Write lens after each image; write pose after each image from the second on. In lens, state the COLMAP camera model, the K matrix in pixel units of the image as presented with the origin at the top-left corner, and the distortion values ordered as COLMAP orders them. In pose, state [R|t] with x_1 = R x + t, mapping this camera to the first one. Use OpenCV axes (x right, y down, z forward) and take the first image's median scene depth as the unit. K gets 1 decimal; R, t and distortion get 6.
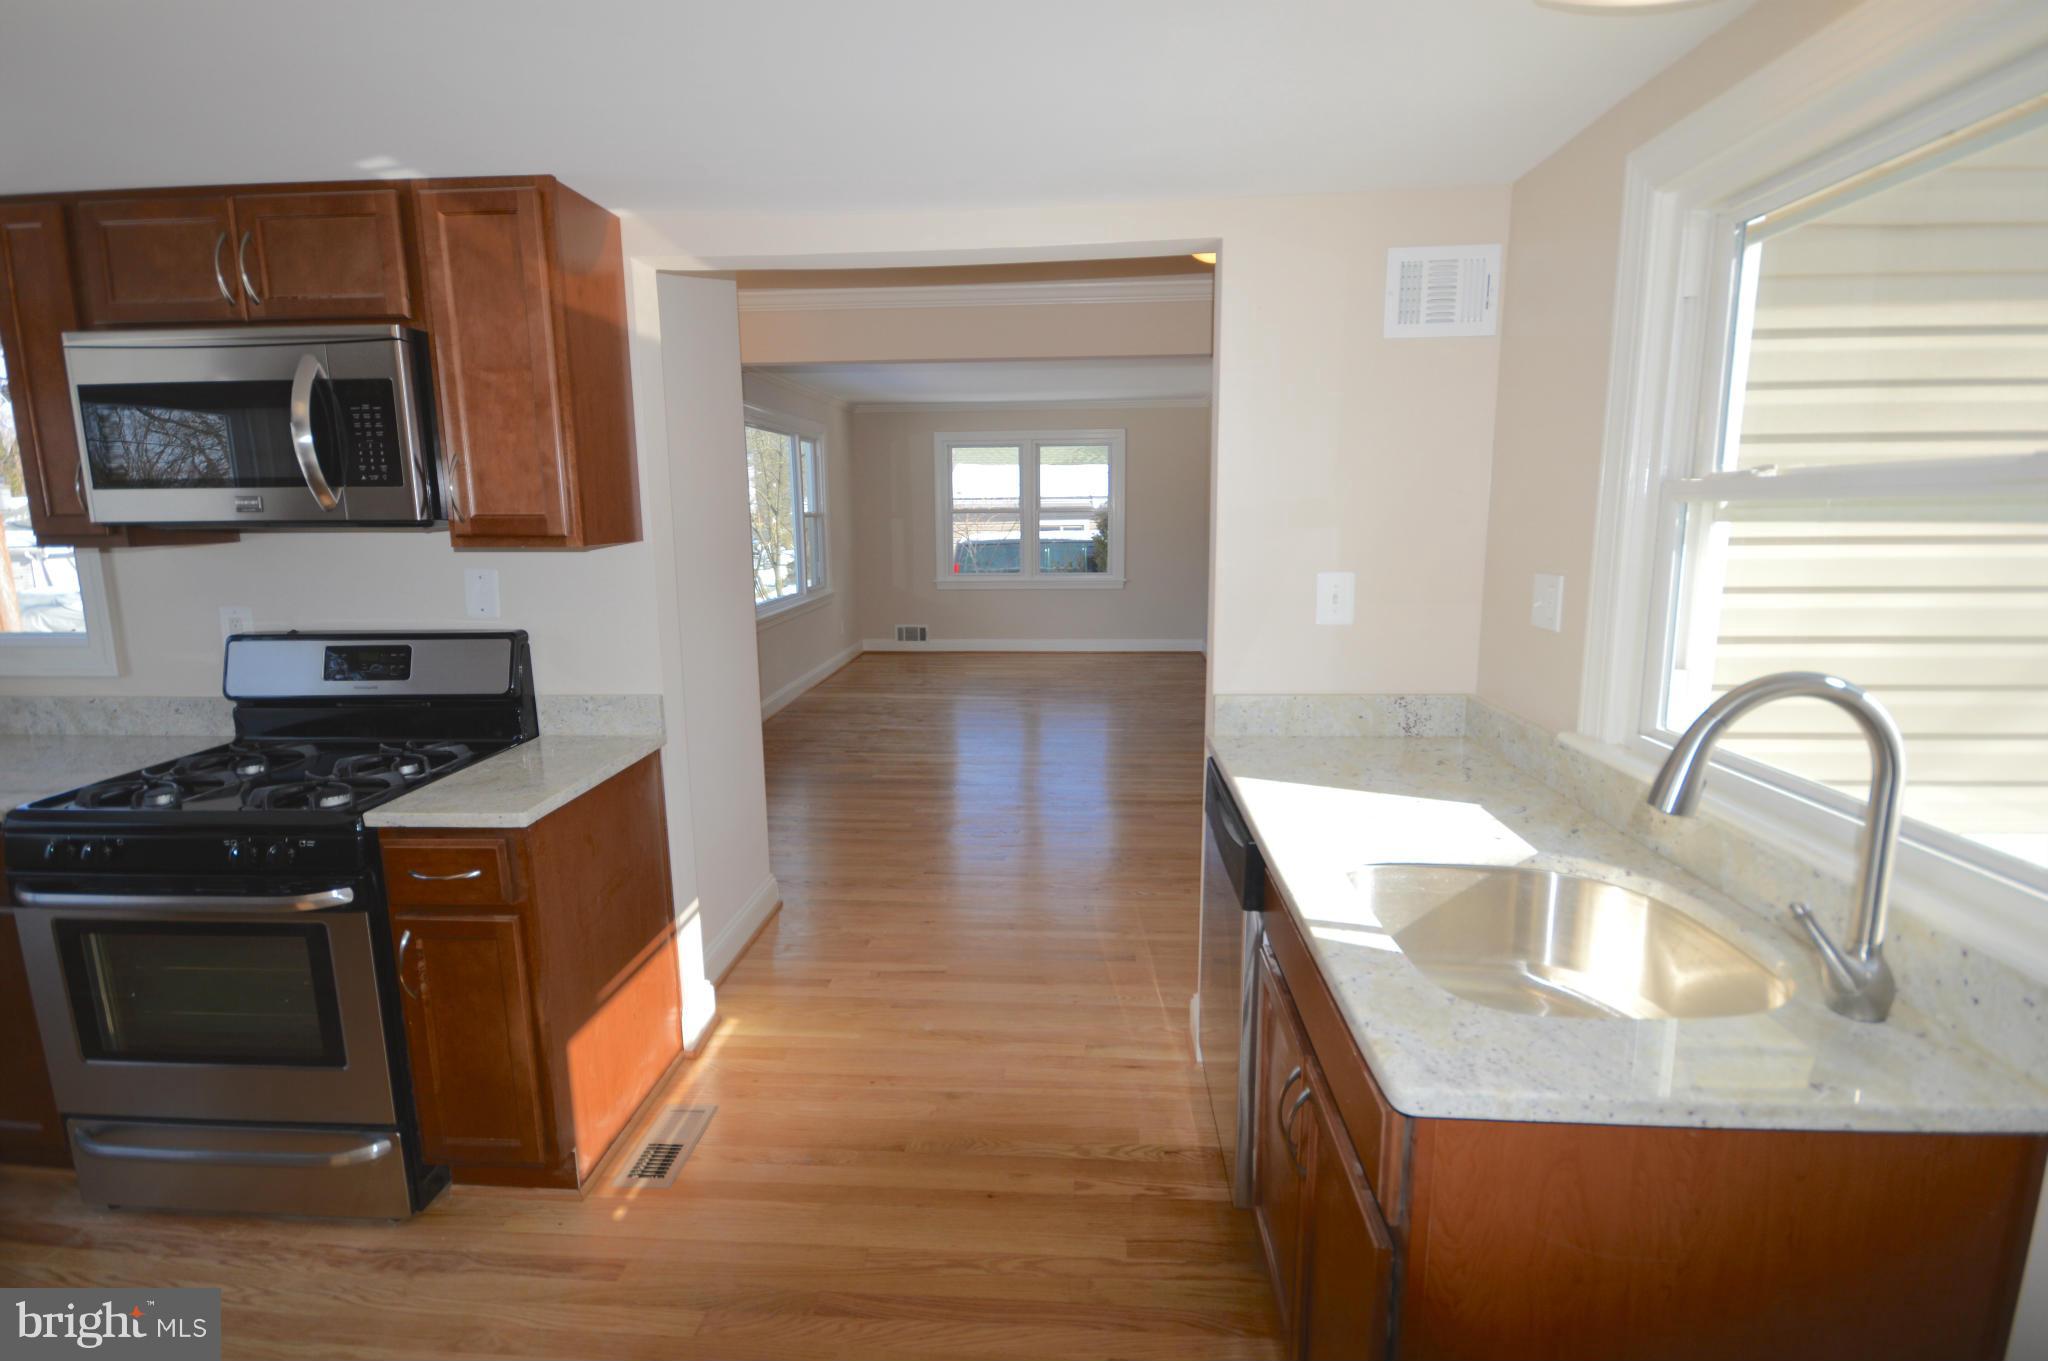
lens RADIAL K [[959.8, 0, 1024.7], [0, 959.8, 670.7], [0, 0, 1]] dist [-0.002756, -0.001245]
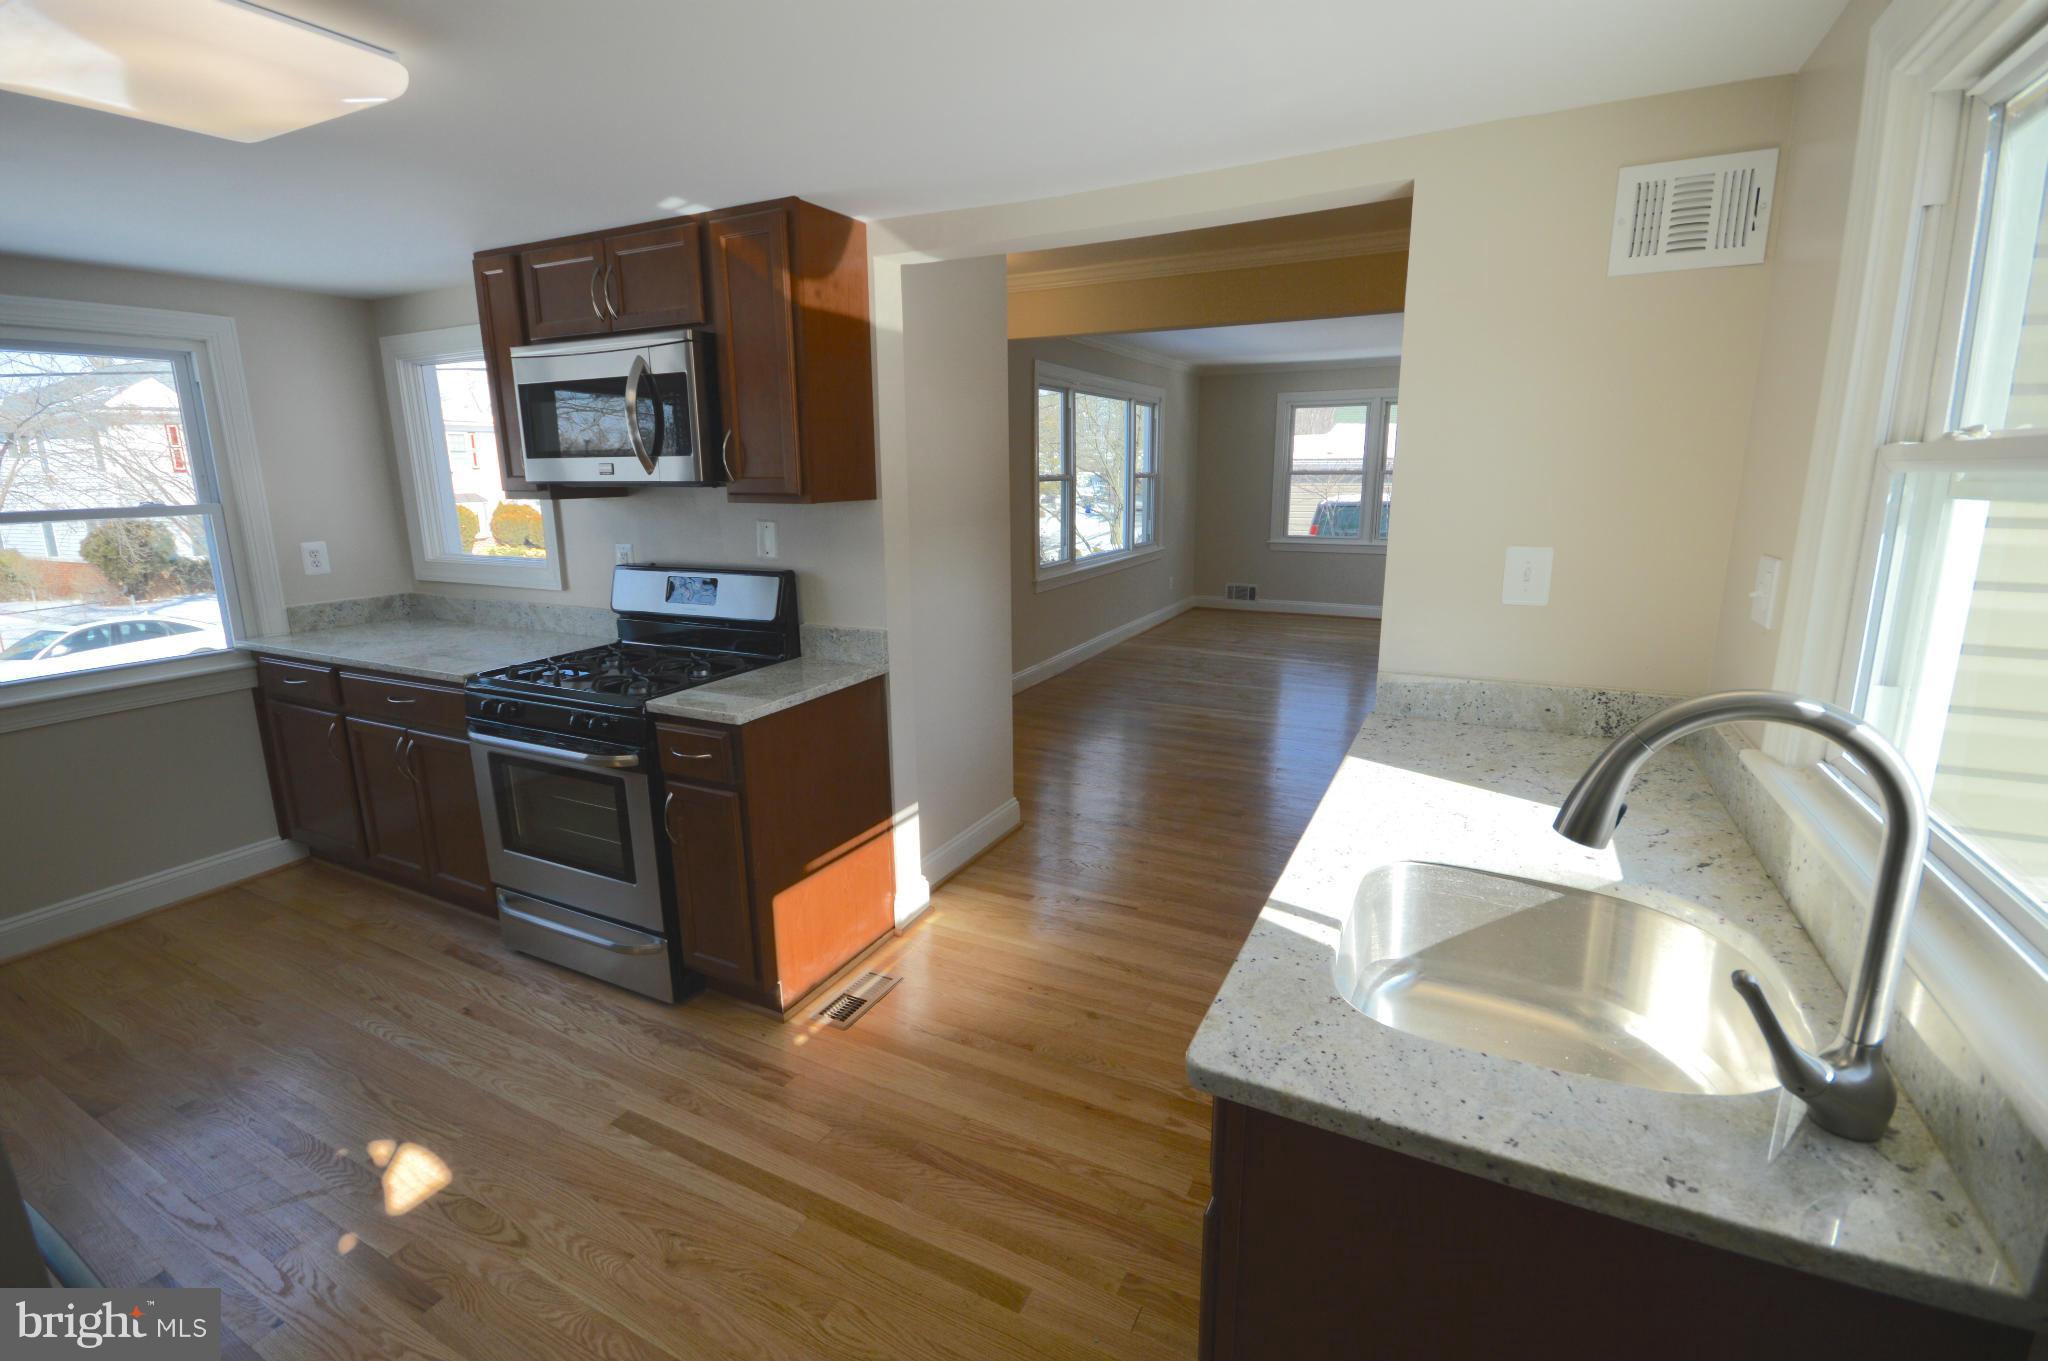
lens RADIAL K [[921.7, 0, 1017.0], [0, 921.7, 671.9], [0, 0, 1]] dist [-0.002182, -0.000503]
pose [[0.915319, 0.087861, -0.393028, 0.249948], [-0.067653, 0.995589, 0.065006, -0.010298], [0.397006, -0.032912, 0.917226, 0.017803]]
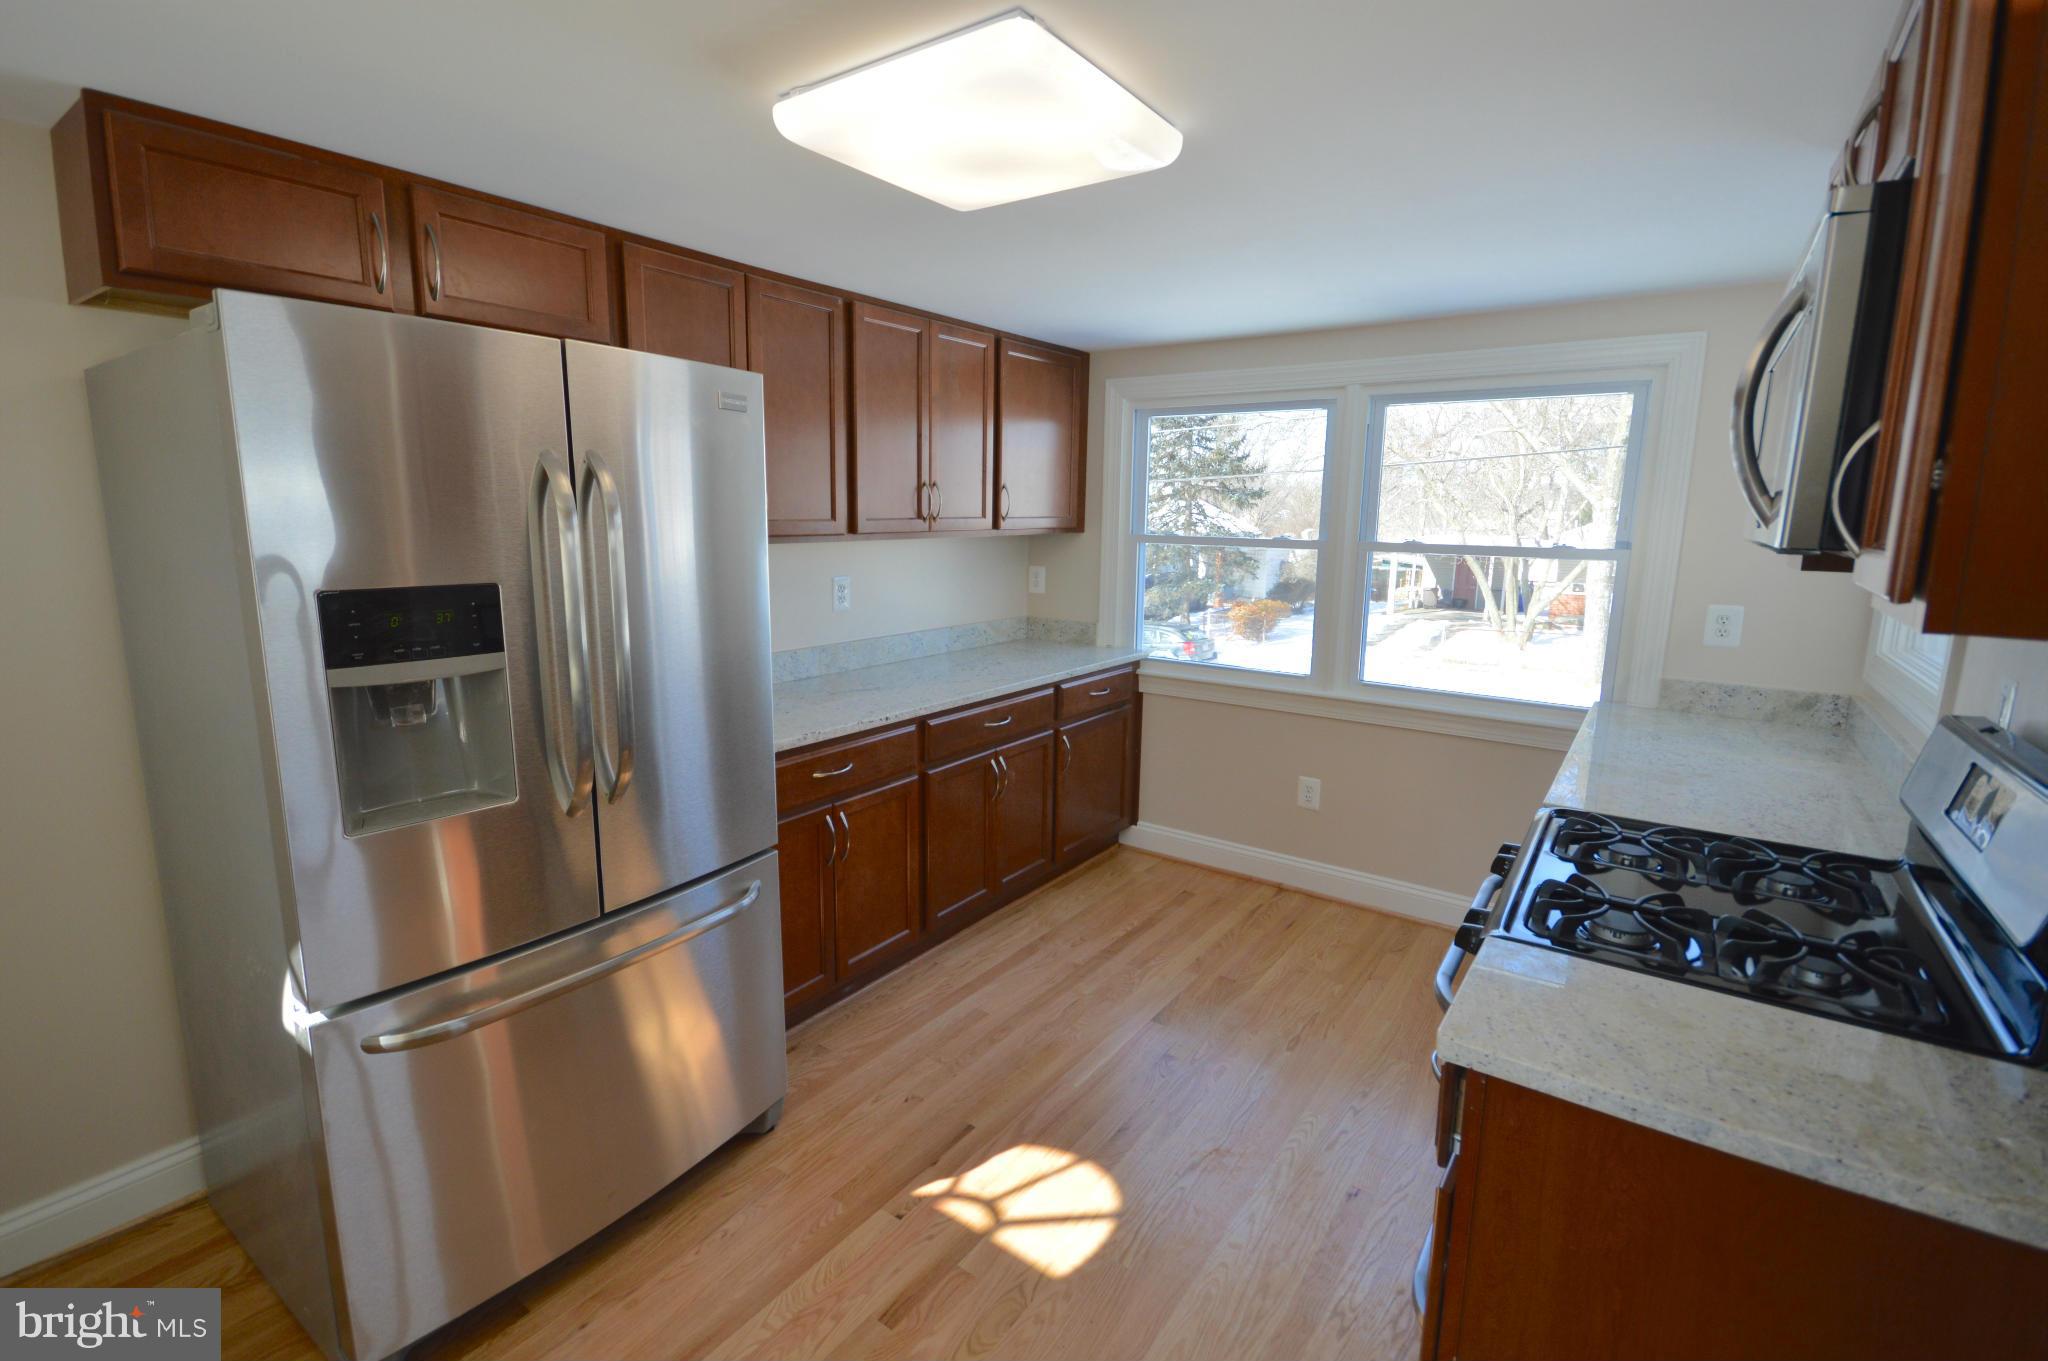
lens RADIAL K [[911.1, 0, 1006.8], [0, 911.1, 675.5], [0, 0, 1]] dist [0.018080, -0.015632]
pose [[-0.533637, 0.154273, -0.831523, 0.044663], [-0.152810, 0.949449, 0.274219, -0.154079], [0.831793, 0.273399, -0.483087, 0.846413]]
